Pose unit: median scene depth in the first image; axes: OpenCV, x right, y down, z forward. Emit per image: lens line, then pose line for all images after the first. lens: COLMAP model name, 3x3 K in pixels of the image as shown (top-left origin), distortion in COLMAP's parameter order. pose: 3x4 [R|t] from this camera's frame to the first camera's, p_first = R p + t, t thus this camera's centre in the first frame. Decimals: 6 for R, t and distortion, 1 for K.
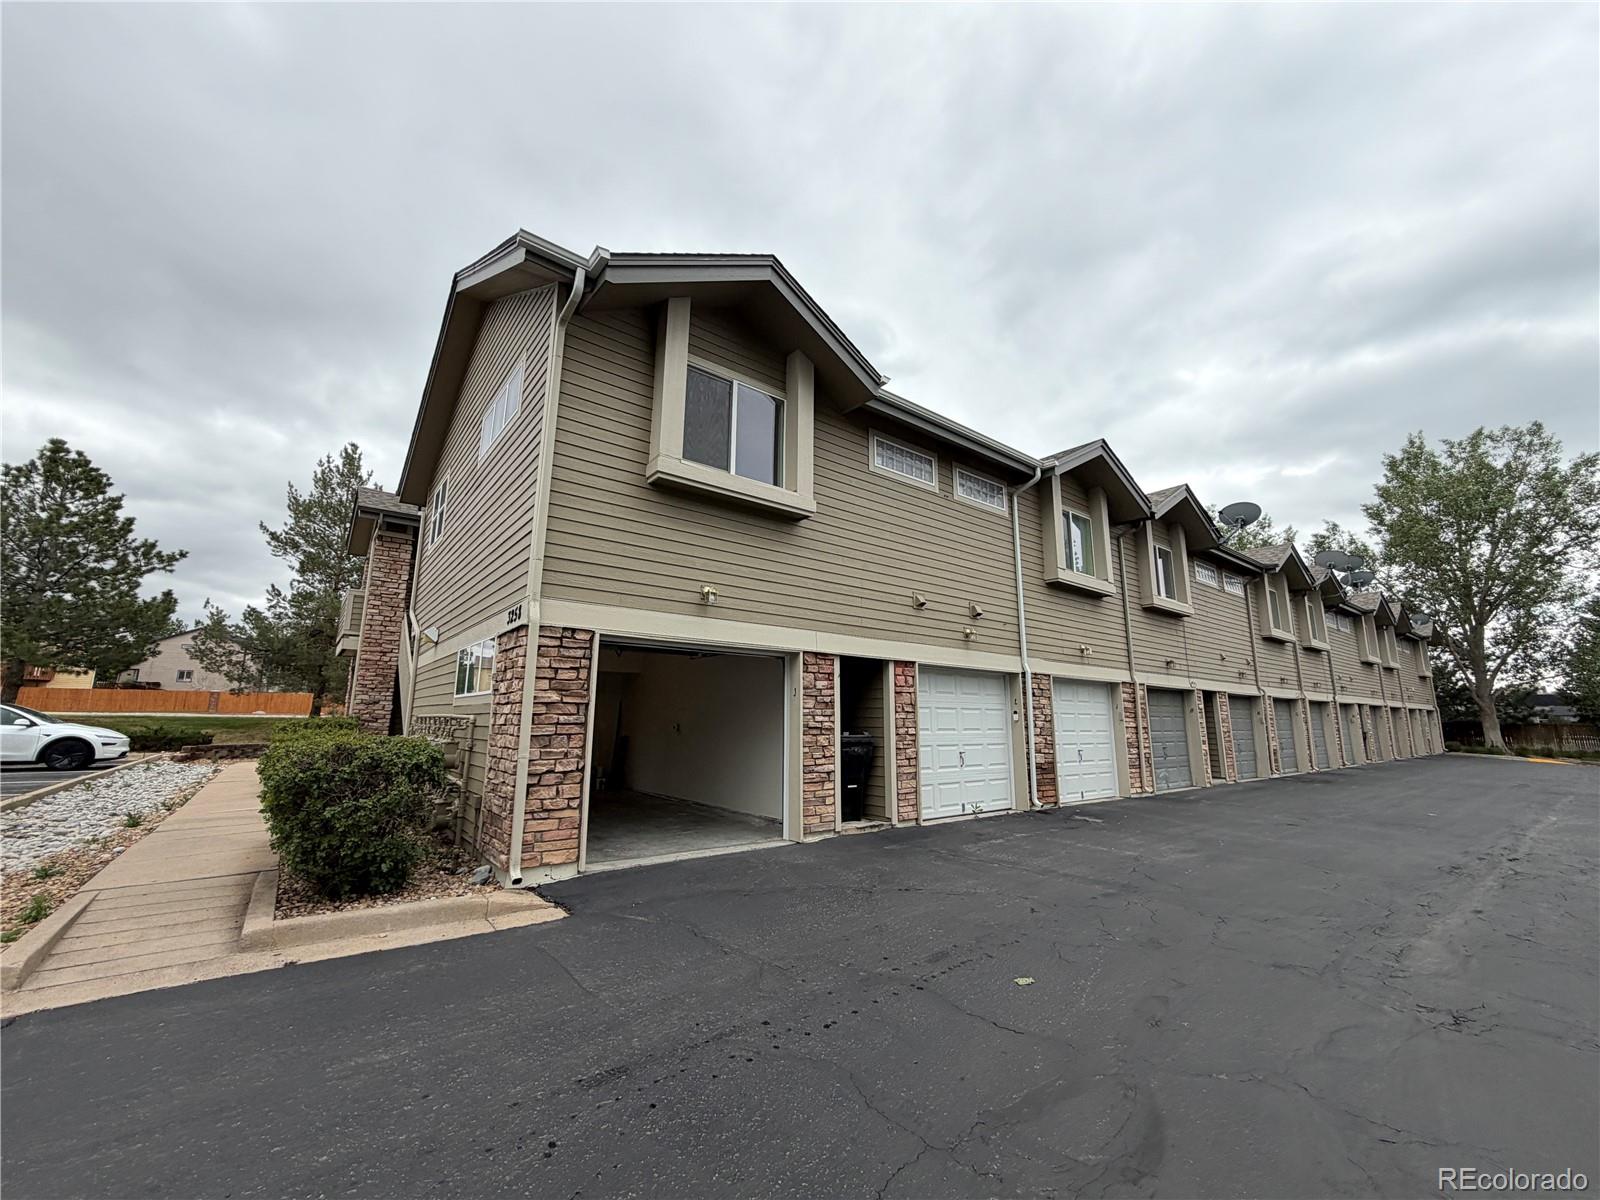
lens RADIAL K [[640.6, 0, 800.2], [0, 640.6, 600.9], [0, 0, 1]] dist [0.000491, -0.000574]
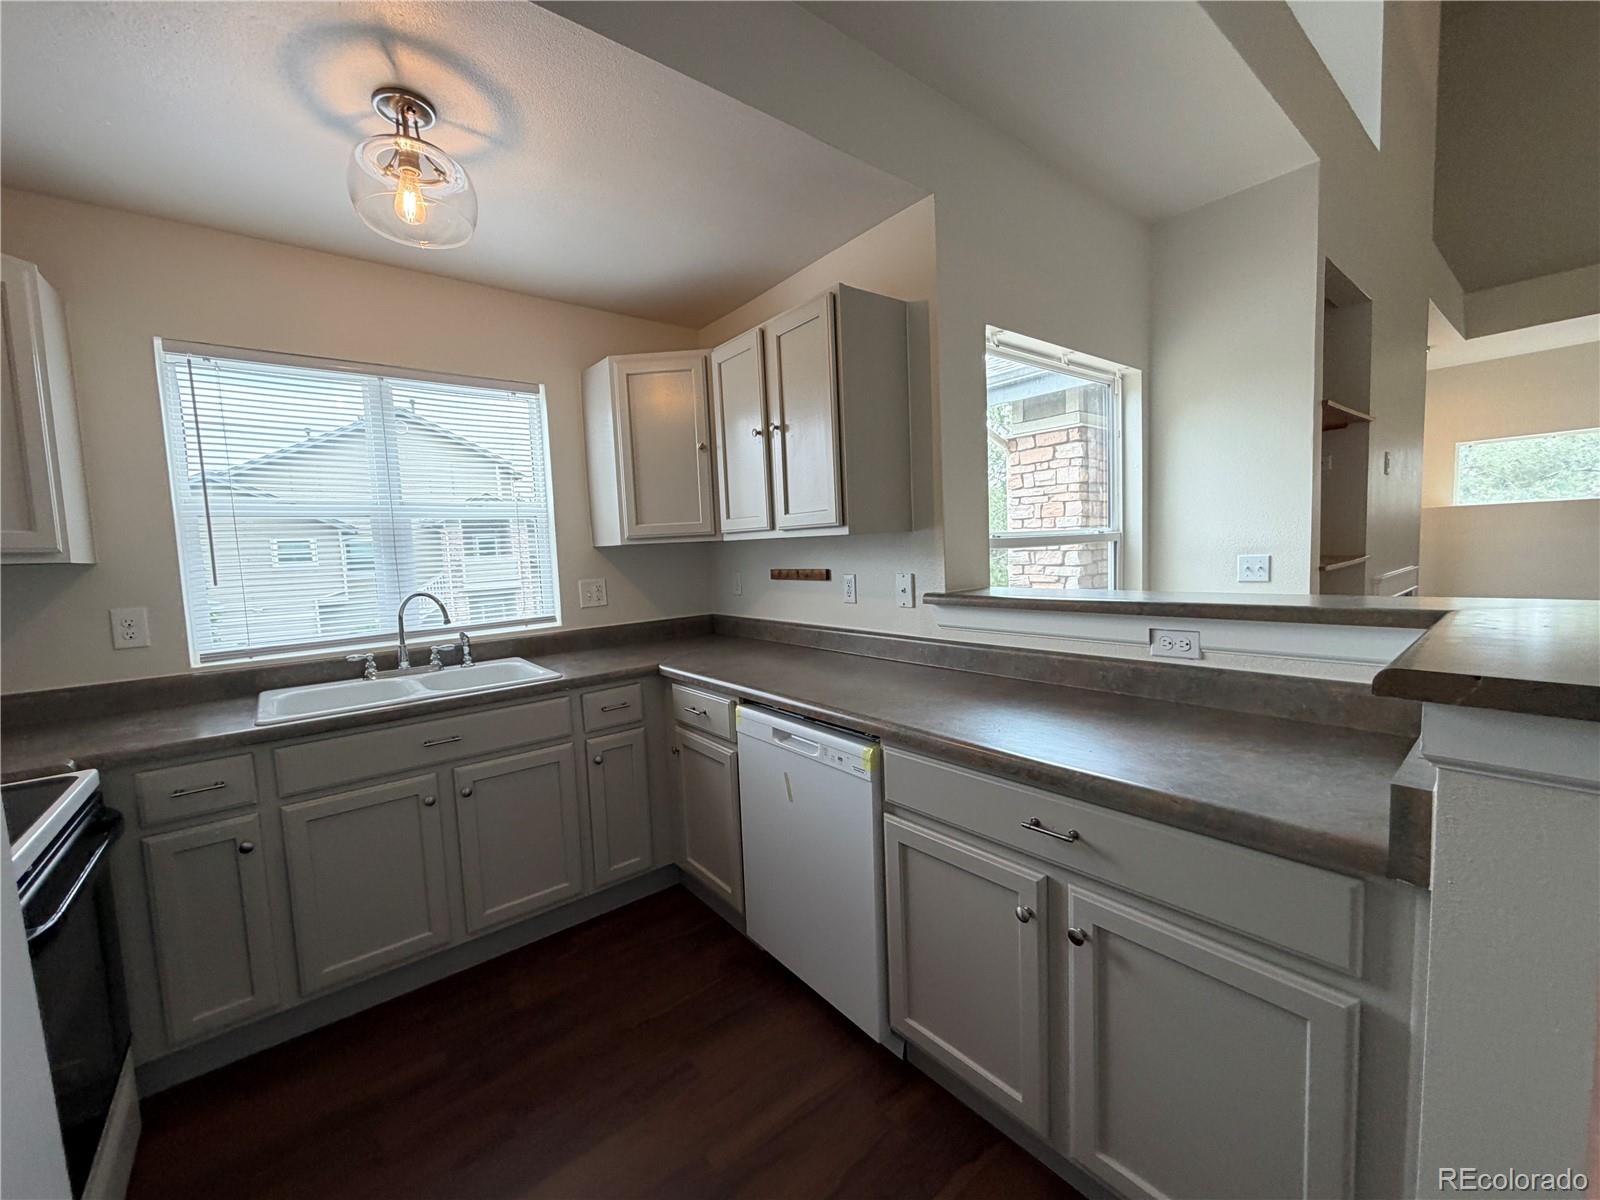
lens RADIAL K [[640.6, 0, 800.1], [0, 640.6, 604.0], [0, 0, 1]] dist [0.000491, -0.000574]
pose [[0.017630, 0.083173, -0.996379, -0.170750], [0.226717, 0.970244, 0.085002, -0.045275], [0.973801, -0.227395, -0.001751, 0.584468]]
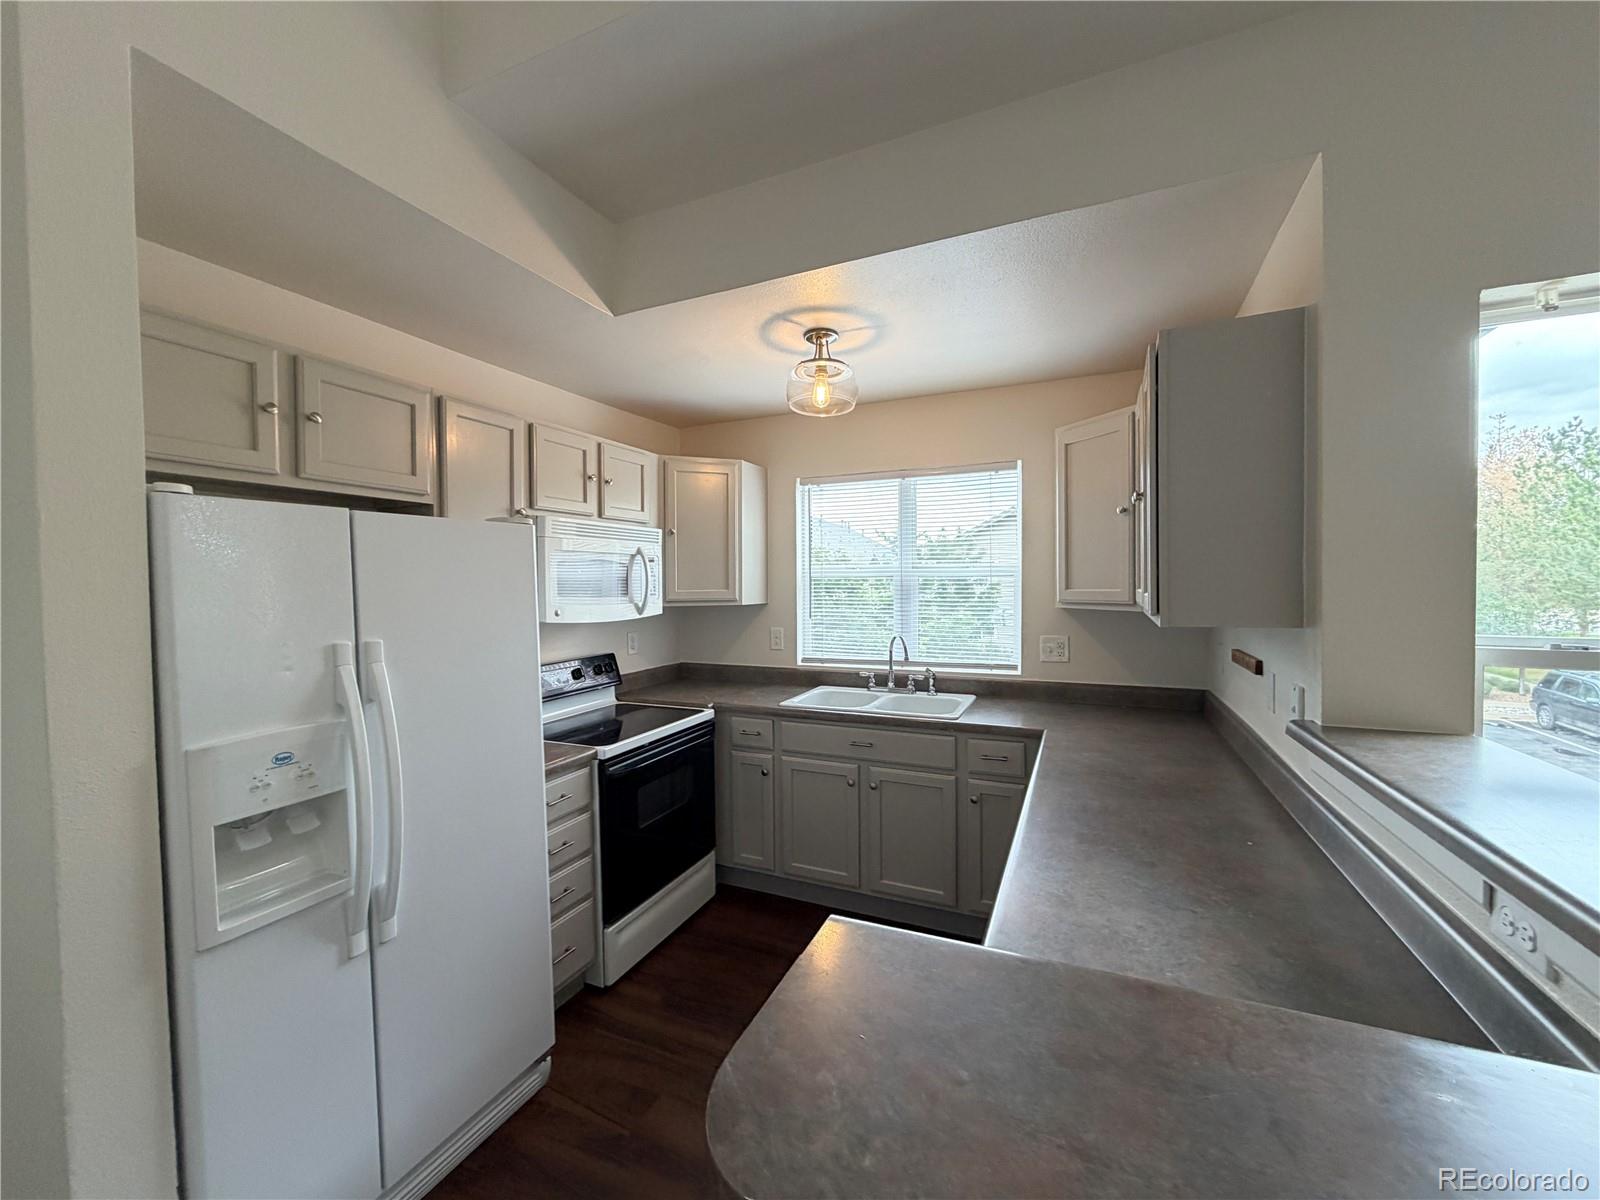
lens RADIAL K [[640.6, 0, 791.1], [0, 640.6, 597.3], [0, 0, 1]] dist [0.000491, -0.000574]
pose [[-0.888626, 0.012478, -0.458463, -0.222908], [0.088709, 0.985429, -0.145121, -0.035506], [0.449972, -0.169628, -0.876785, 0.740948]]
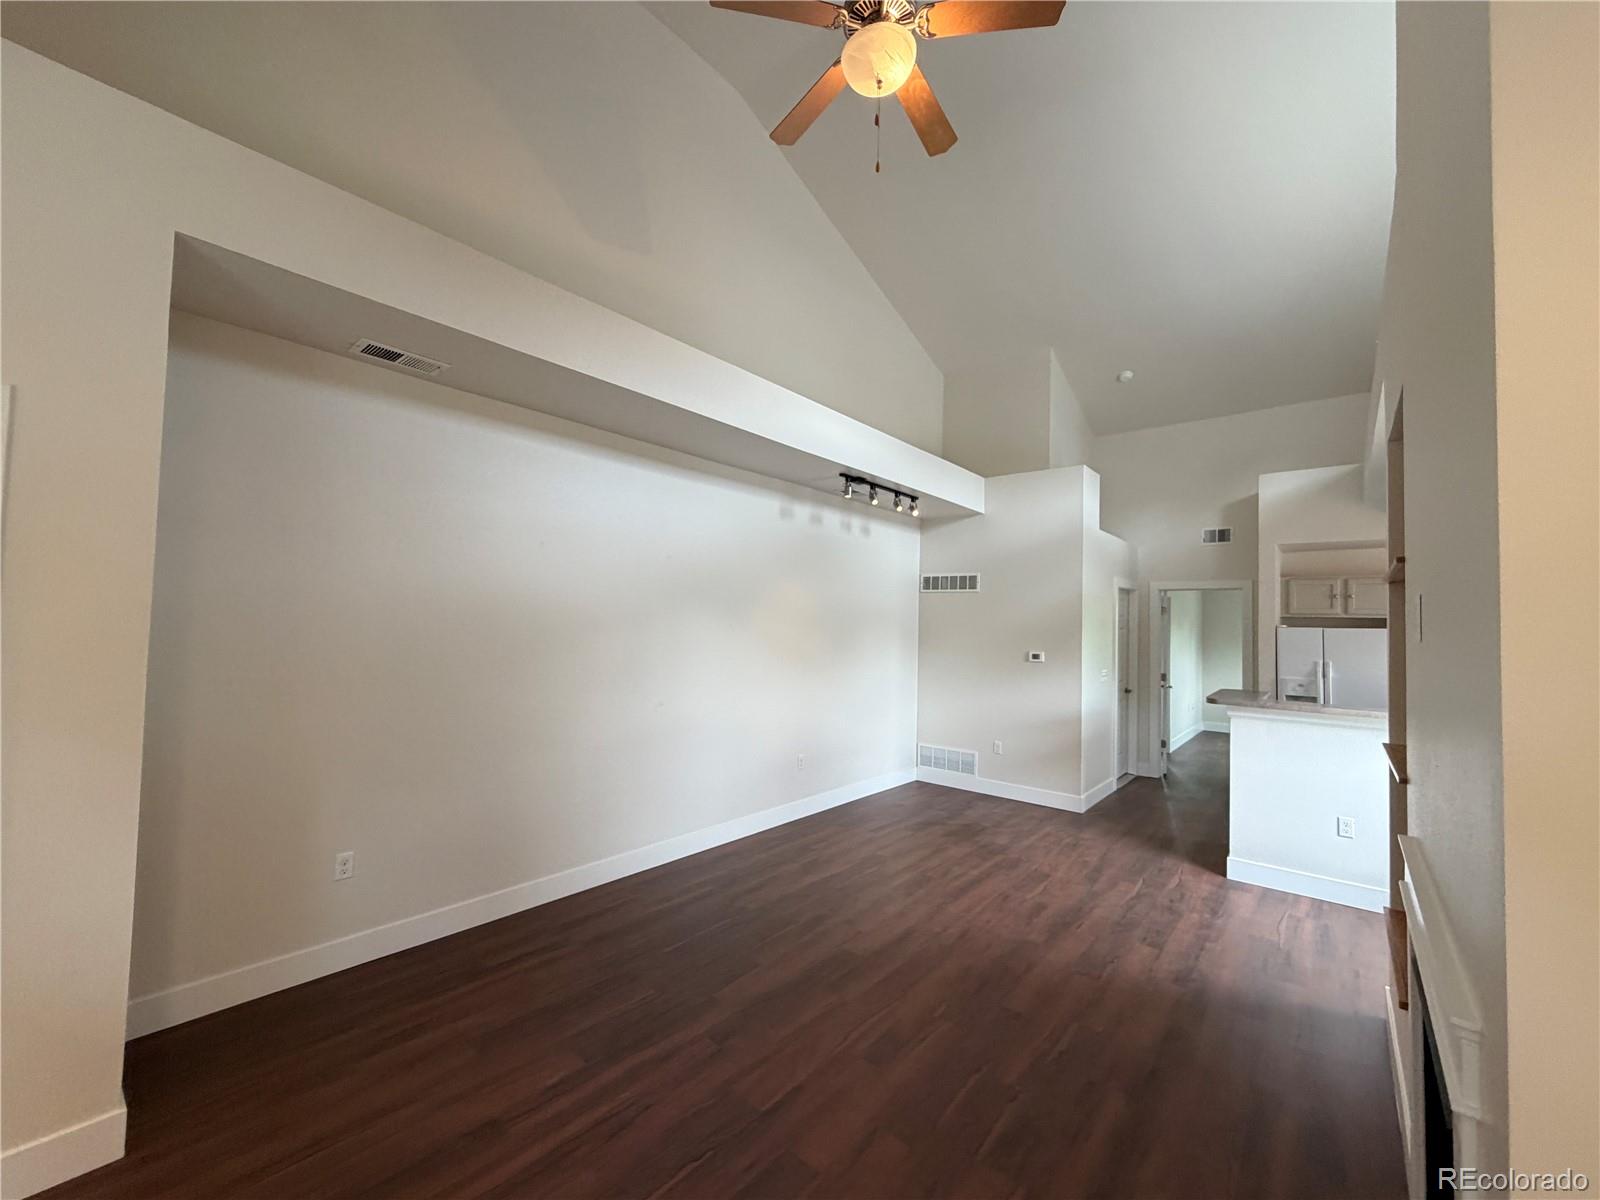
lens RADIAL K [[640.6, 0, 797.0], [0, 640.6, 595.8], [0, 0, 1]] dist [0.000491, -0.000574]
pose [[-0.201018, 0.030555, 0.979111, -0.777633], [-0.207042, 0.975608, -0.072952, 0.041567], [-0.957458, -0.217382, -0.189789, 1.236774]]
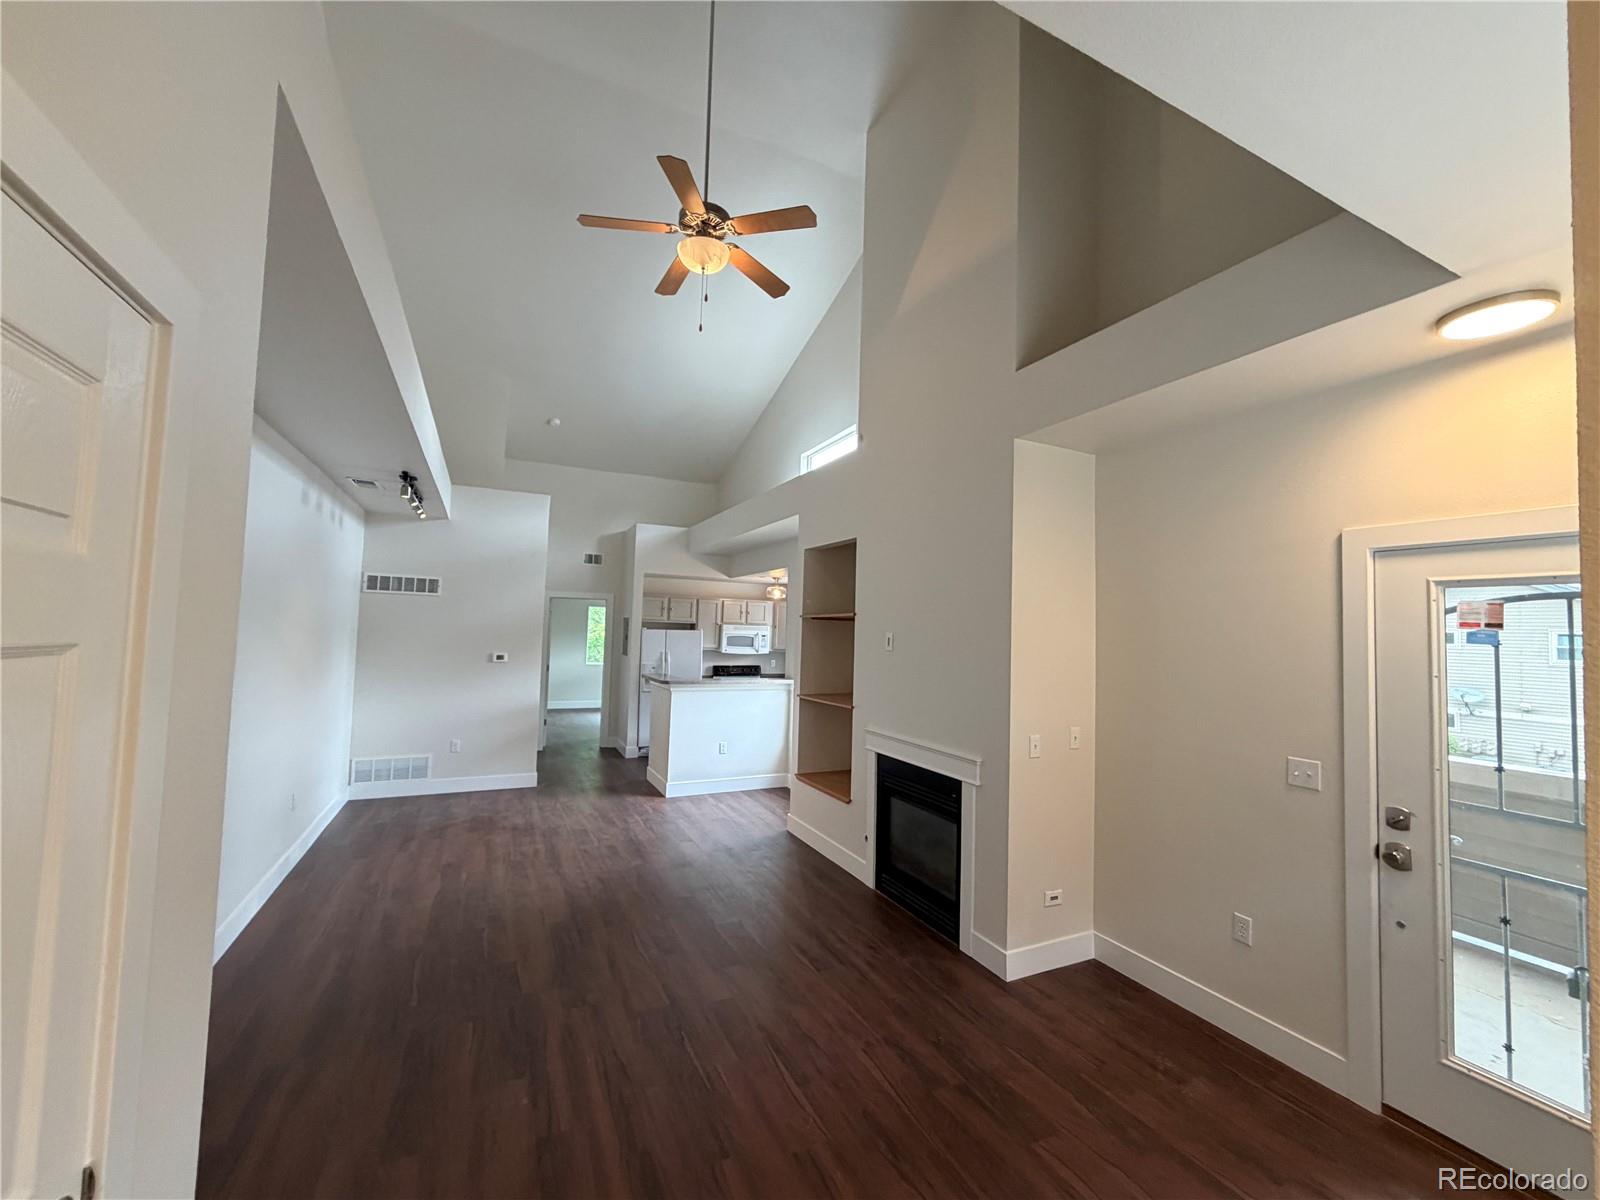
lens RADIAL K [[640.6, 0, 794.3], [0, 640.6, 596.6], [0, 0, 1]] dist [0.000491, -0.000574]
pose [[-0.975421, -0.021715, 0.219275, -0.651827], [-0.073914, 0.969719, -0.232770, 0.088187], [-0.207581, -0.243256, -0.947490, 1.545354]]
